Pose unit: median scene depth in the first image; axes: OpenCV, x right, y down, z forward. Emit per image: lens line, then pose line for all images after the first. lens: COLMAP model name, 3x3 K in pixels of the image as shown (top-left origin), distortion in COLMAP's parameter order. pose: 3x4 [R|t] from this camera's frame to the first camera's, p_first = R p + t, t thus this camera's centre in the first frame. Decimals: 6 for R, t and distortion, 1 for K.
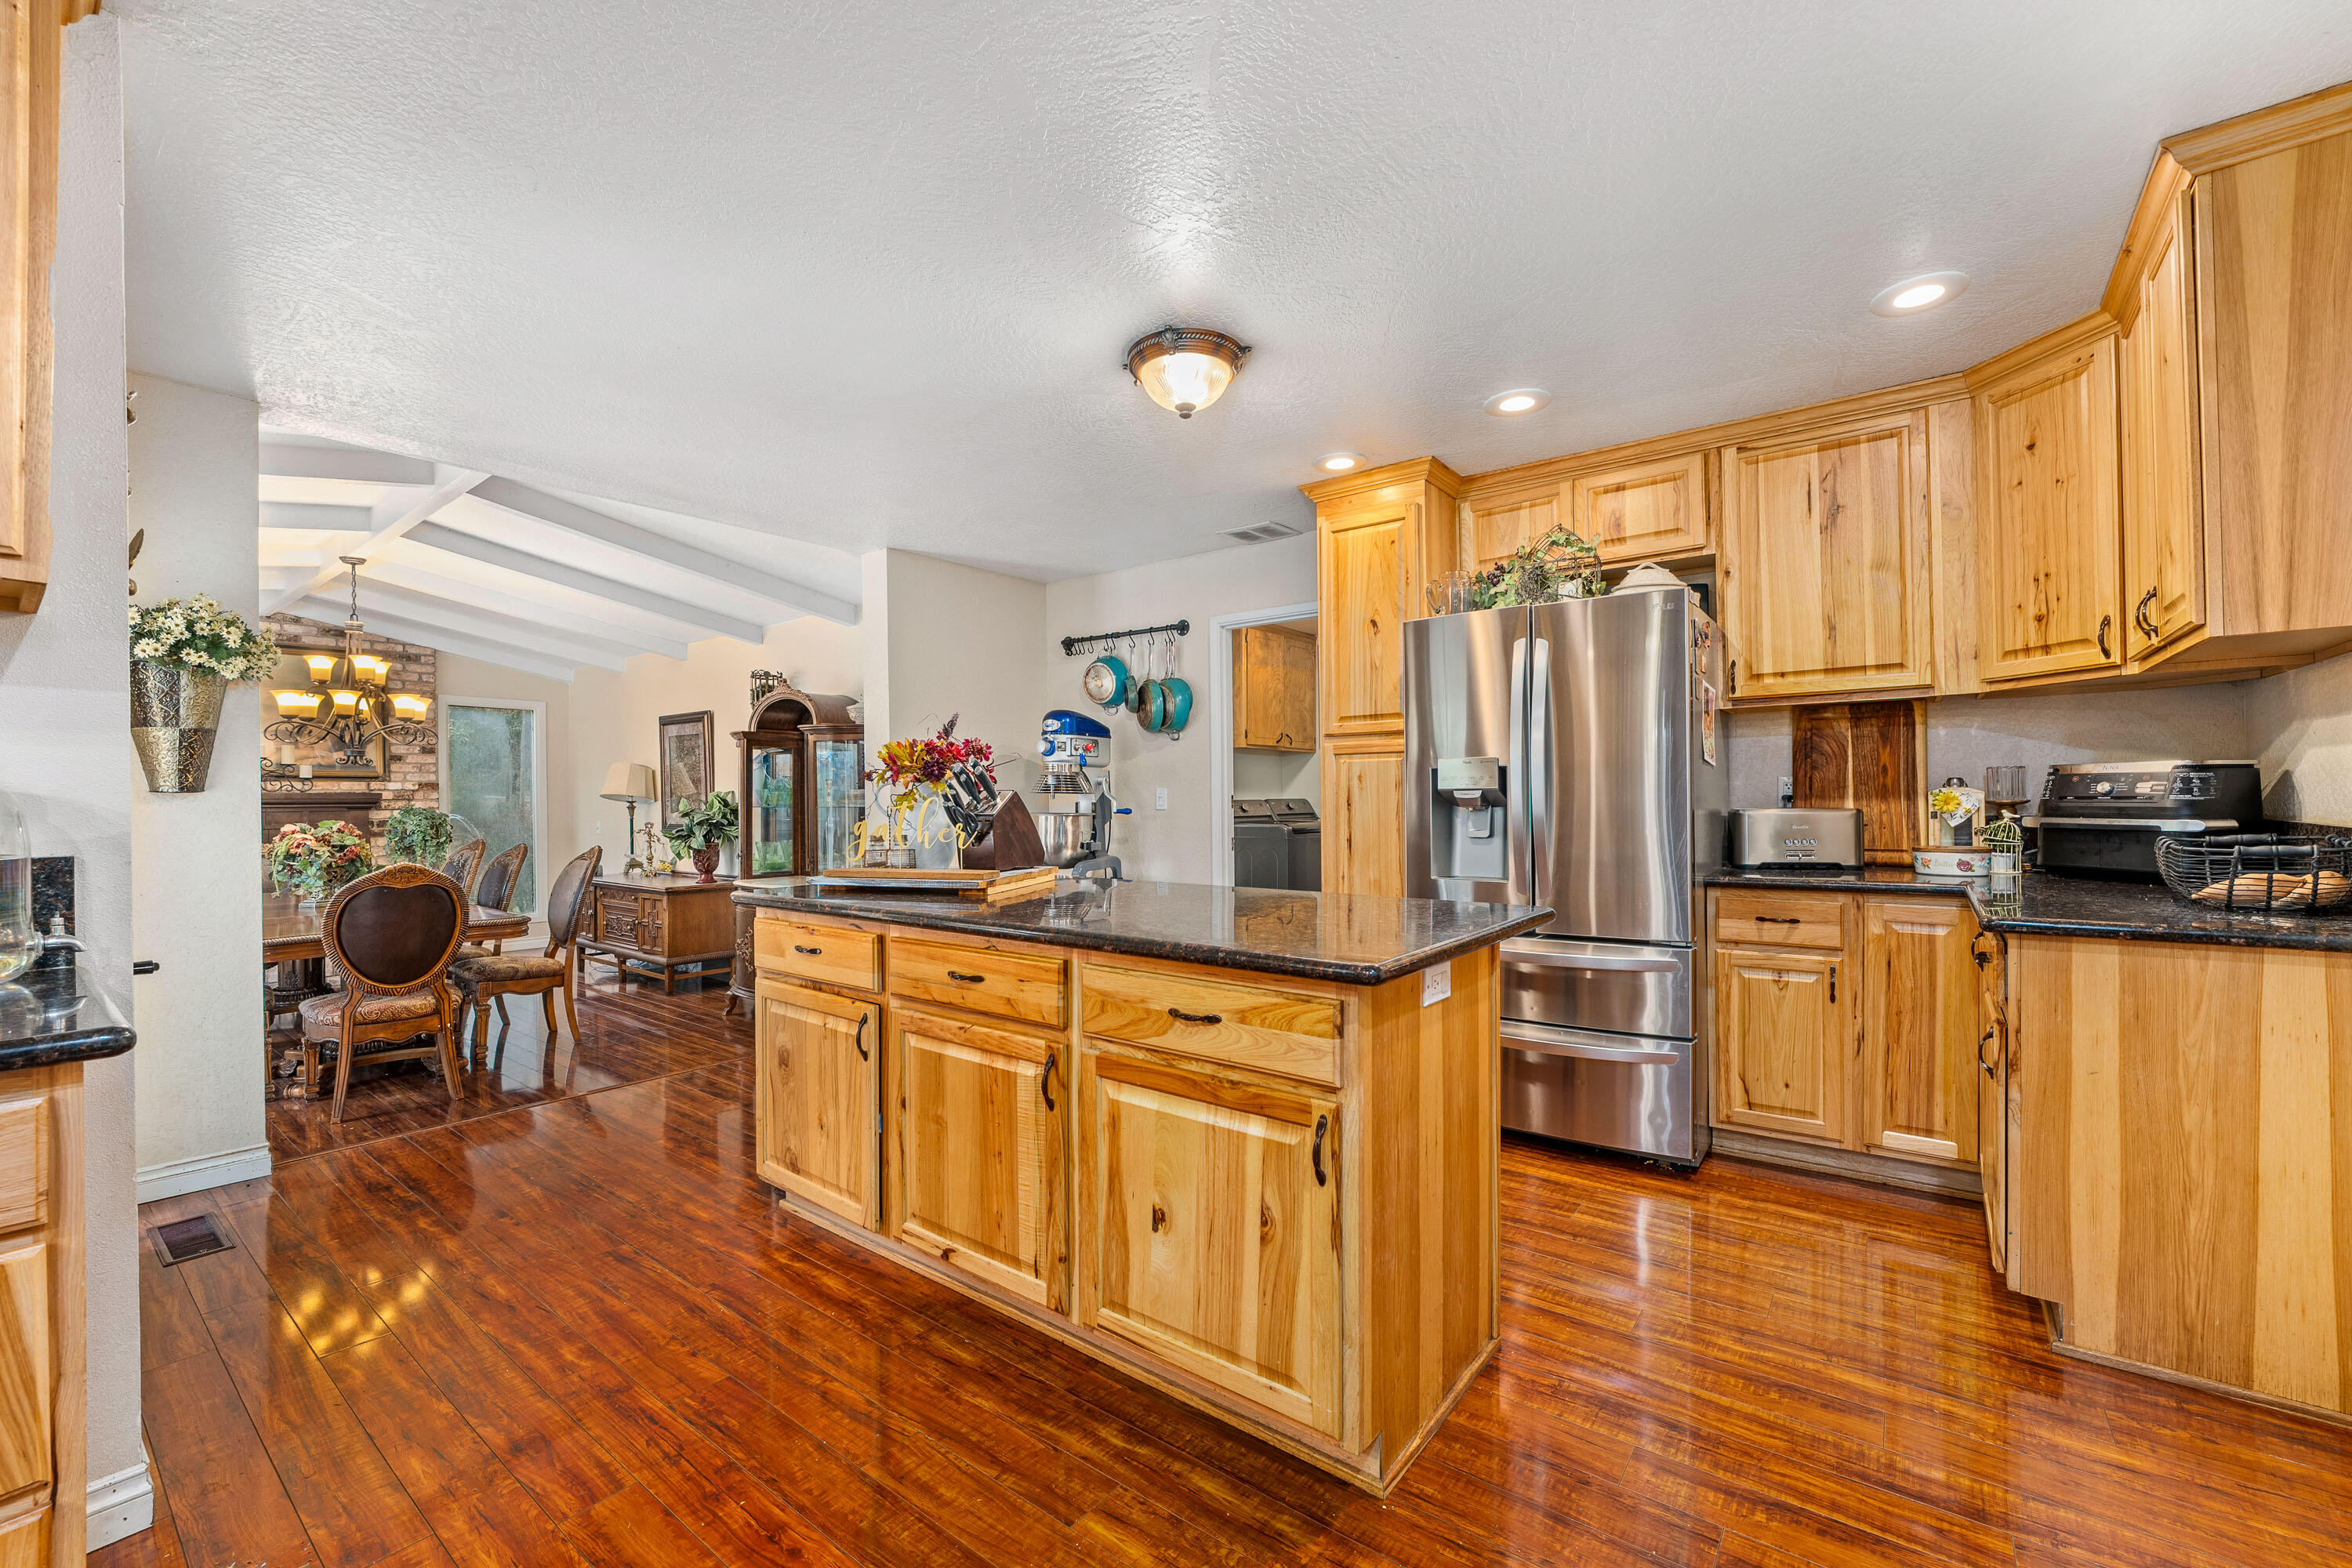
lens RADIAL K [[958.9, 0, 1192.8], [0, 958.9, 793.2], [0, 0, 1]] dist [-0.016009, 0.001416]
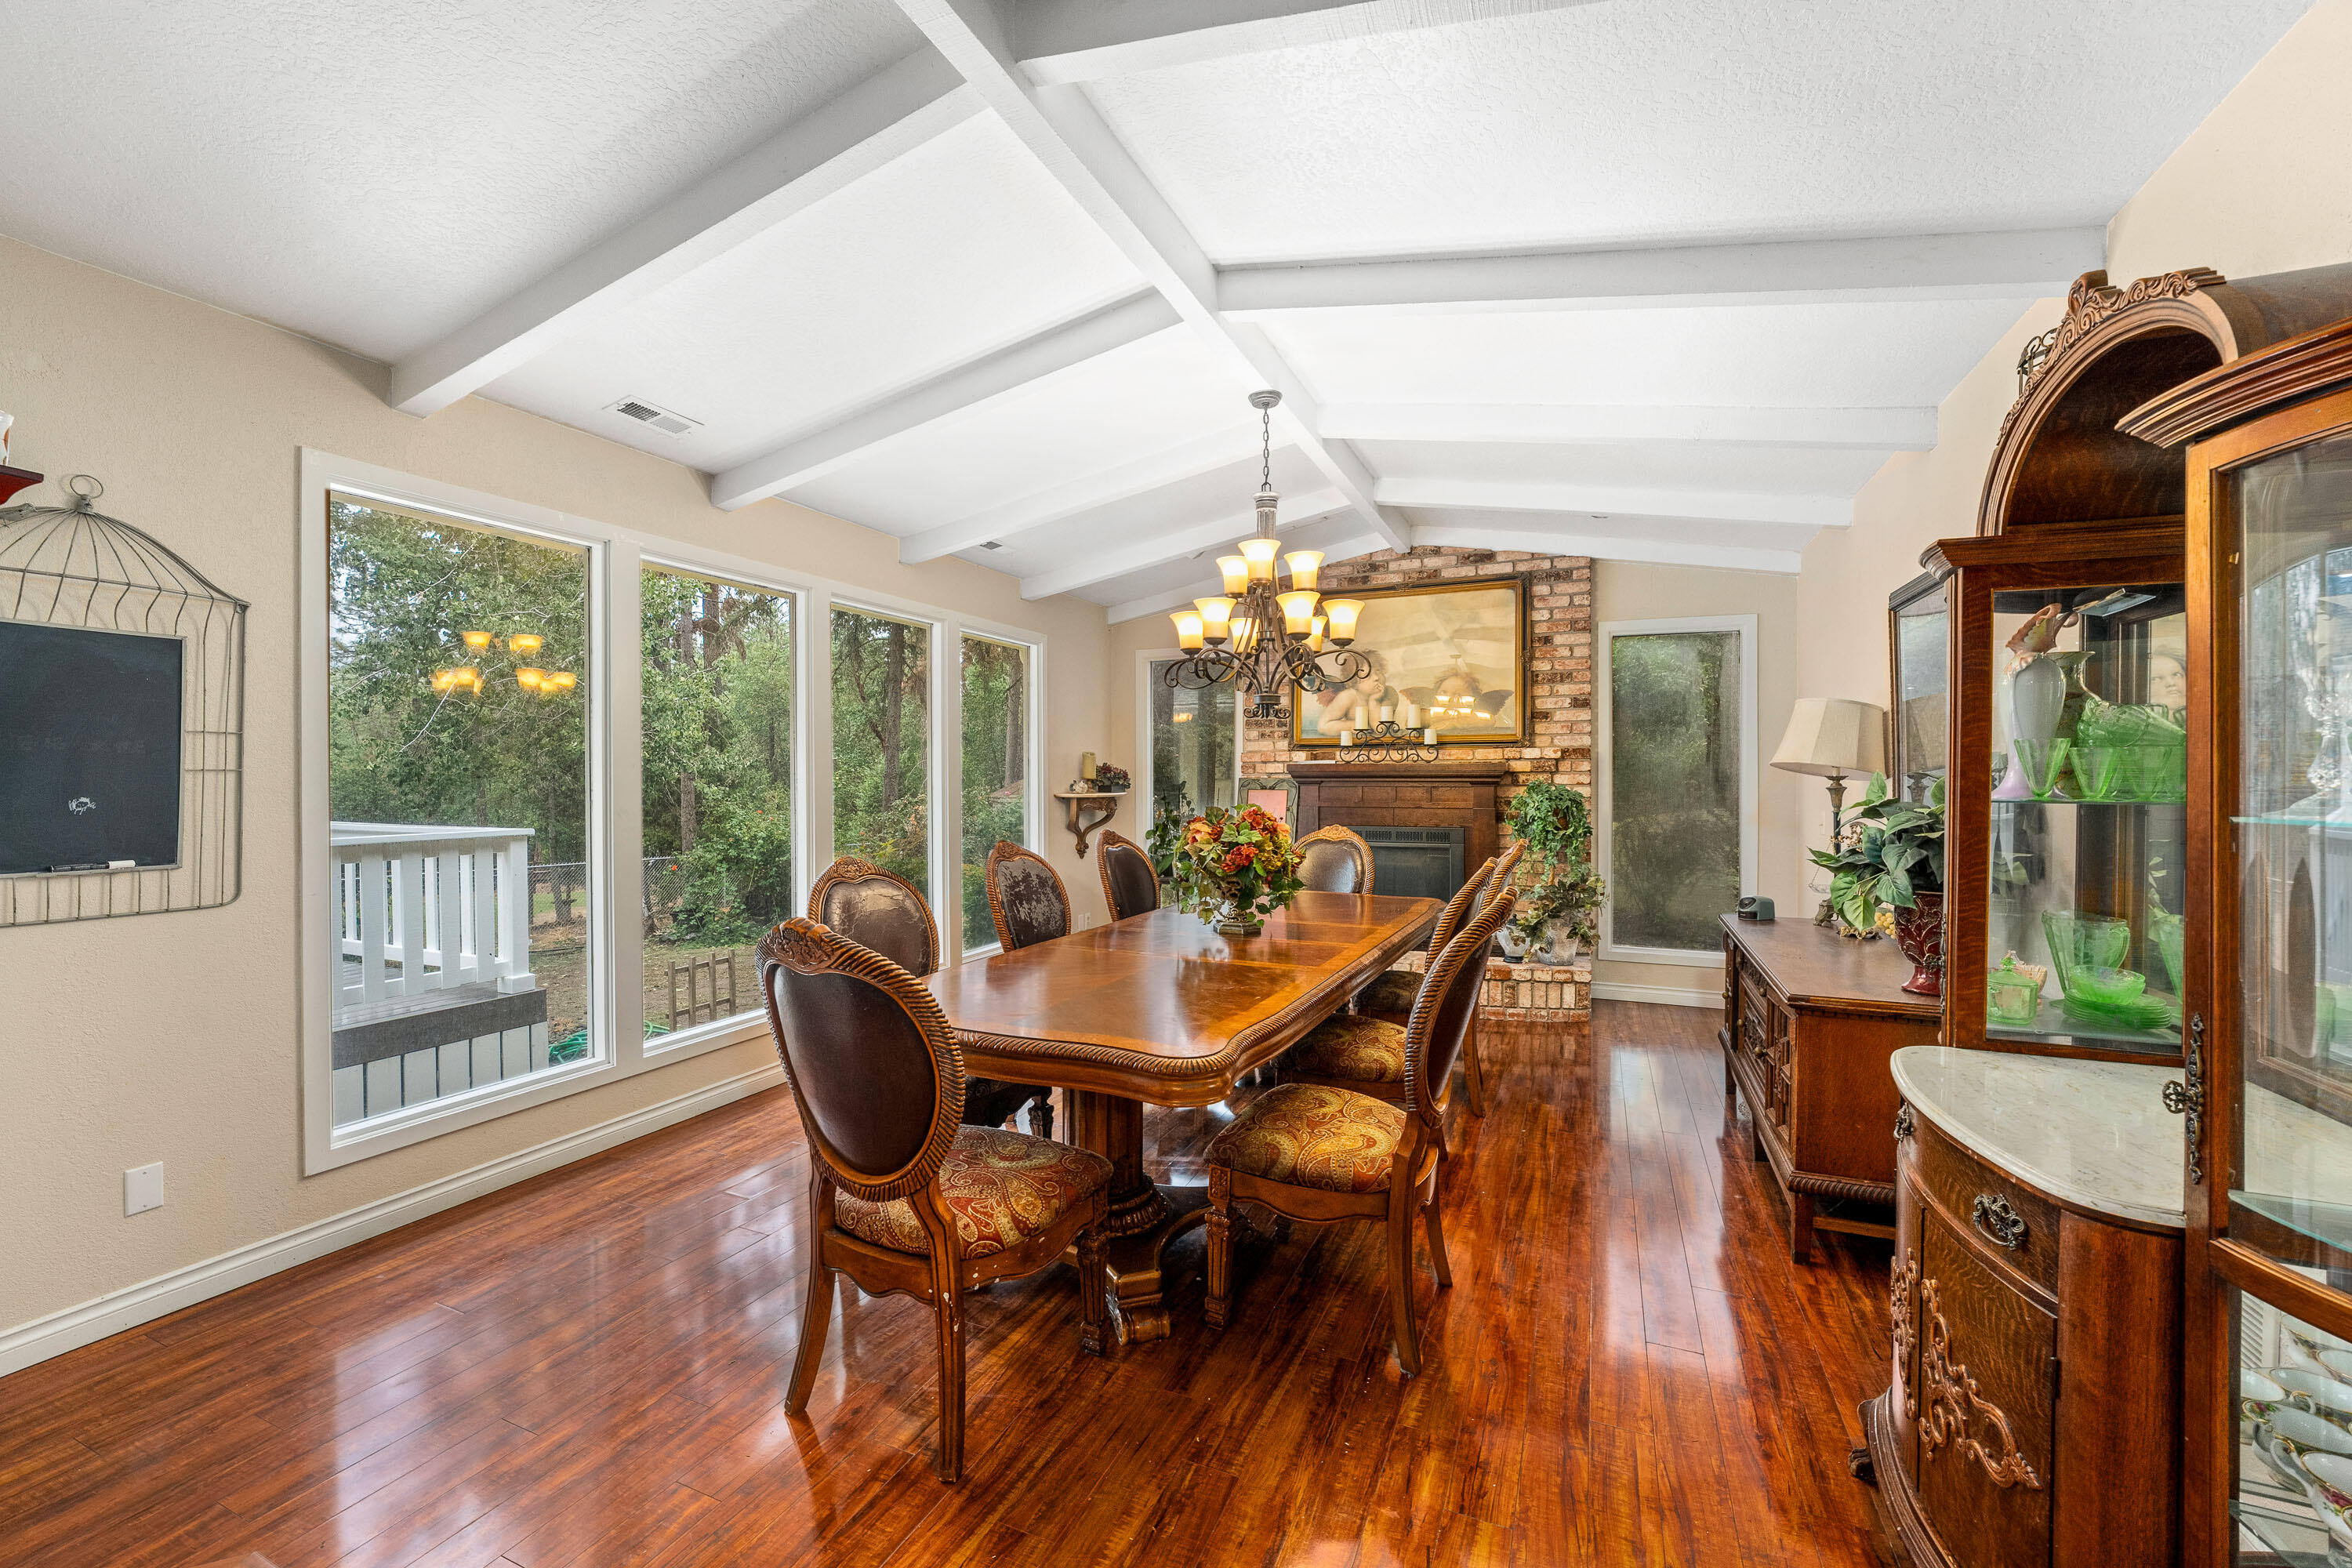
lens RADIAL K [[958.9, 0, 1154.3], [0, 958.9, 773.9], [0, 0, 1]] dist [-0.016009, 0.001416]
pose [[0.222757, 0.003276, -0.974868, -0.190570], [0.006383, 0.999968, 0.004819, 0.002563], [0.974853, -0.007296, 0.222729, 0.548662]]
